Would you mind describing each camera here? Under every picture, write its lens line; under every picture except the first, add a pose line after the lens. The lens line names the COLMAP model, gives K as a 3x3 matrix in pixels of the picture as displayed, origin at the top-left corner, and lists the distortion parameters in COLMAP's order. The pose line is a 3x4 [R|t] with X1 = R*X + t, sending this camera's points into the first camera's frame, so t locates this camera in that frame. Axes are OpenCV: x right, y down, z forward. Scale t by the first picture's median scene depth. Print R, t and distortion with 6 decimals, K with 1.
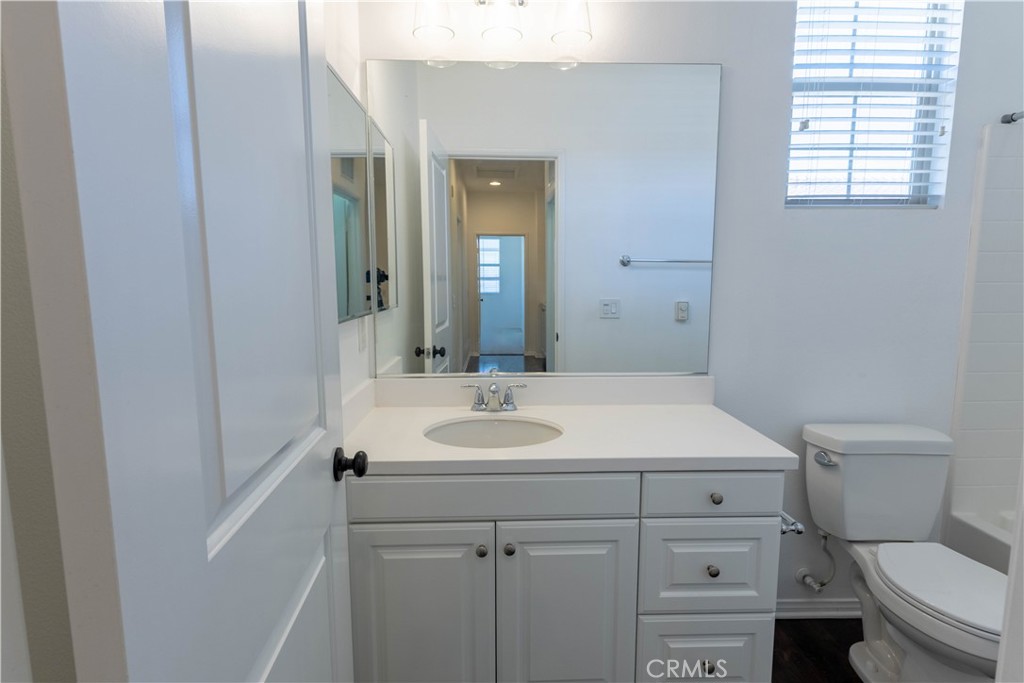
lens RADIAL K [[526.4, 0, 514.3], [0, 526.4, 341.6], [0, 0, 1]] dist [0.006972, -0.000349]
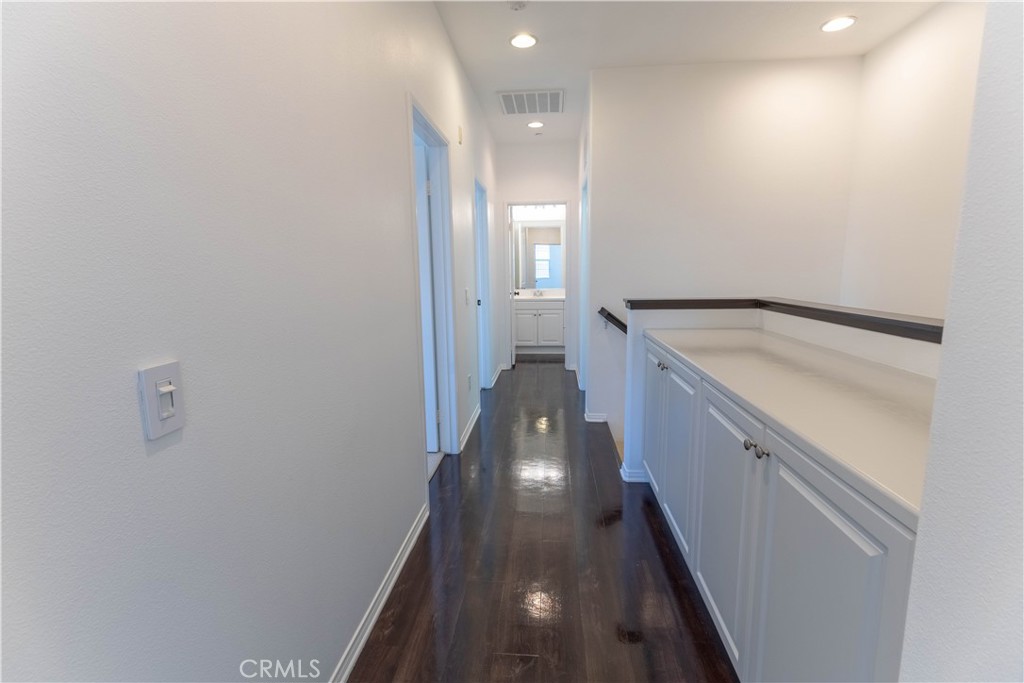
lens RADIAL K [[464.9, 0, 512.0], [0, 464.9, 341.5], [0, 0, 1]] dist [0.003636, -0.000040]
pose [[0.992761, 0.004185, -0.120033, 0.199113], [-0.000443, 0.999514, 0.031185, 0.364942], [0.120105, -0.030906, 0.992280, -2.708831]]
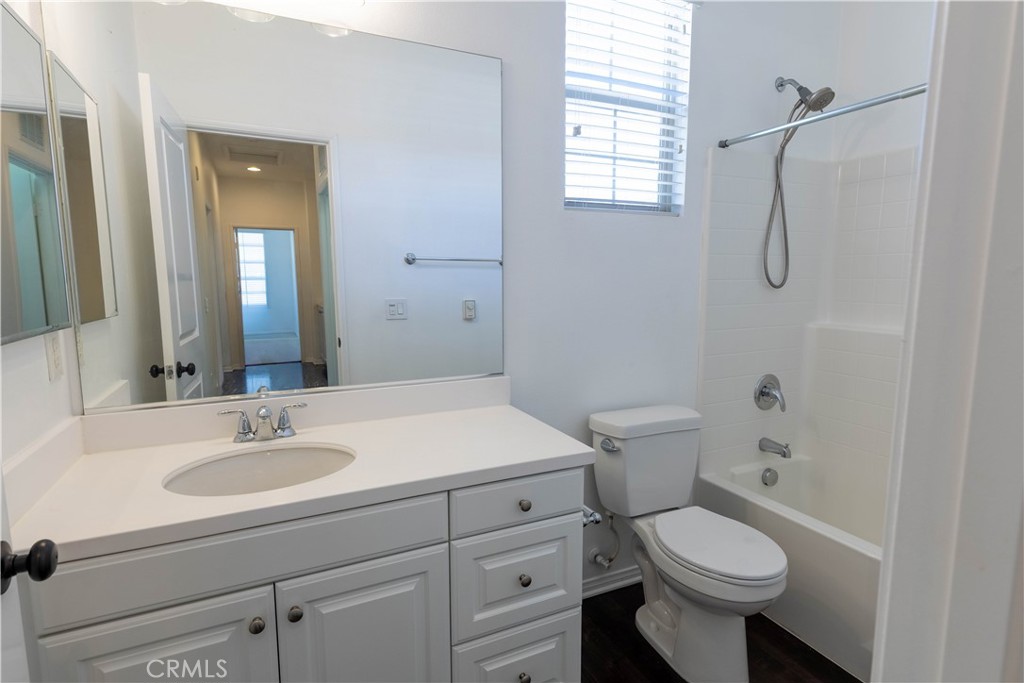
lens RADIAL K [[526.4, 0, 514.3], [0, 526.4, 341.6], [0, 0, 1]] dist [0.006972, -0.000349]
pose [[0.917441, -0.051218, 0.394561, 0.000609], [0.050354, 0.998653, 0.012550, -0.010377], [-0.394672, 0.008354, 0.918784, 0.087857]]
